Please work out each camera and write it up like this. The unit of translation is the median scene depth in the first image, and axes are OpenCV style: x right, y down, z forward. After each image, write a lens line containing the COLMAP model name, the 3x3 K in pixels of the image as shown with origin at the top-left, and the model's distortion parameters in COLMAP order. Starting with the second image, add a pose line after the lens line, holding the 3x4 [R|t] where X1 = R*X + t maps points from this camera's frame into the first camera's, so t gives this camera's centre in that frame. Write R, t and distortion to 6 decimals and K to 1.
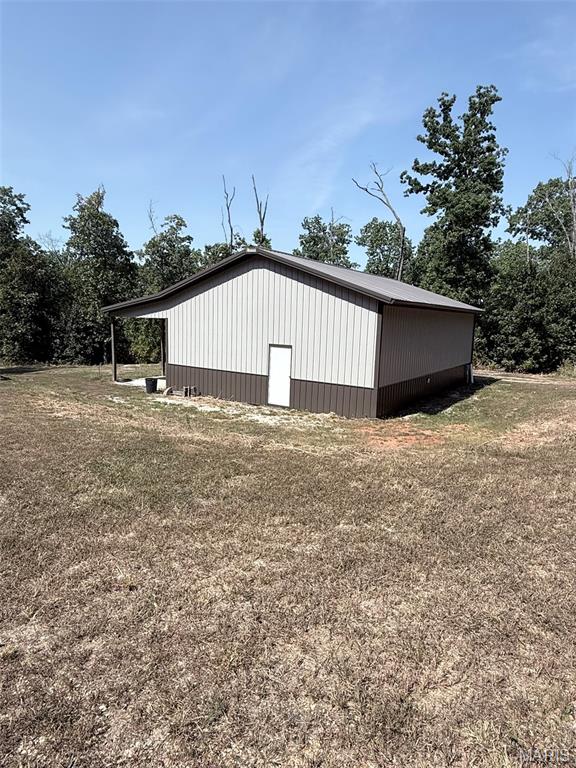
lens RADIAL K [[476.3, 0, 288.0], [0, 476.3, 384.0], [0, 0, 1]] dist [0.001074, -0.000011]
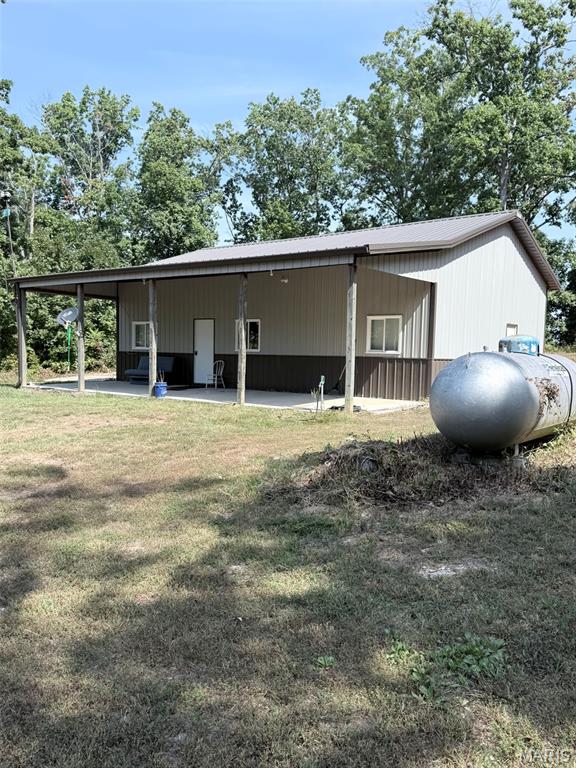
lens RADIAL K [[627.0, 0, 288.0], [0, 627.0, 384.0], [0, 0, 1]] dist [0.104044, -0.145119]
pose [[0.044848, -0.074990, 0.996175, -1.177687], [0.120537, 0.990300, 0.069121, -0.099157], [-0.991695, 0.116976, 0.053452, 1.285920]]
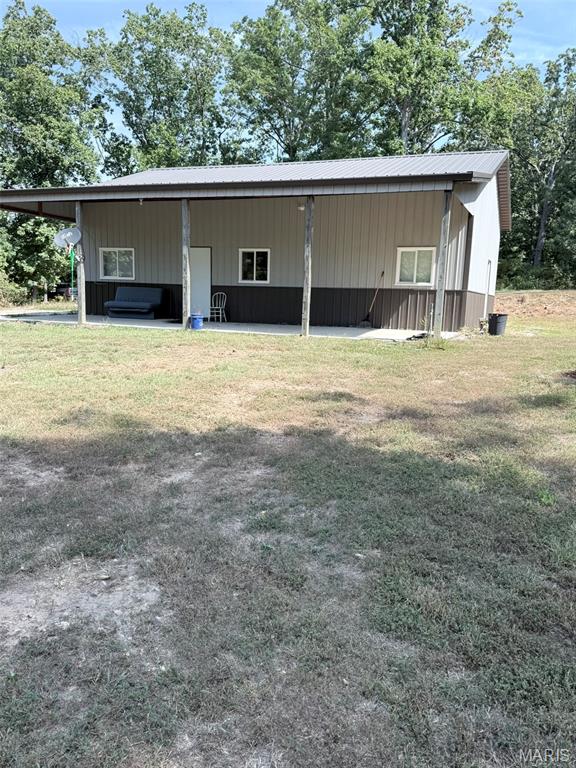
lens RADIAL K [[627.5, 0, 288.0], [0, 627.5, 384.0], [0, 0, 1]] dist [0.044487, -0.051450]
pose [[-0.226384, -0.167431, 0.959540, -1.131128], [0.100982, 0.975773, 0.194088, -0.120259], [-0.968789, 0.140835, -0.203992, 1.585551]]
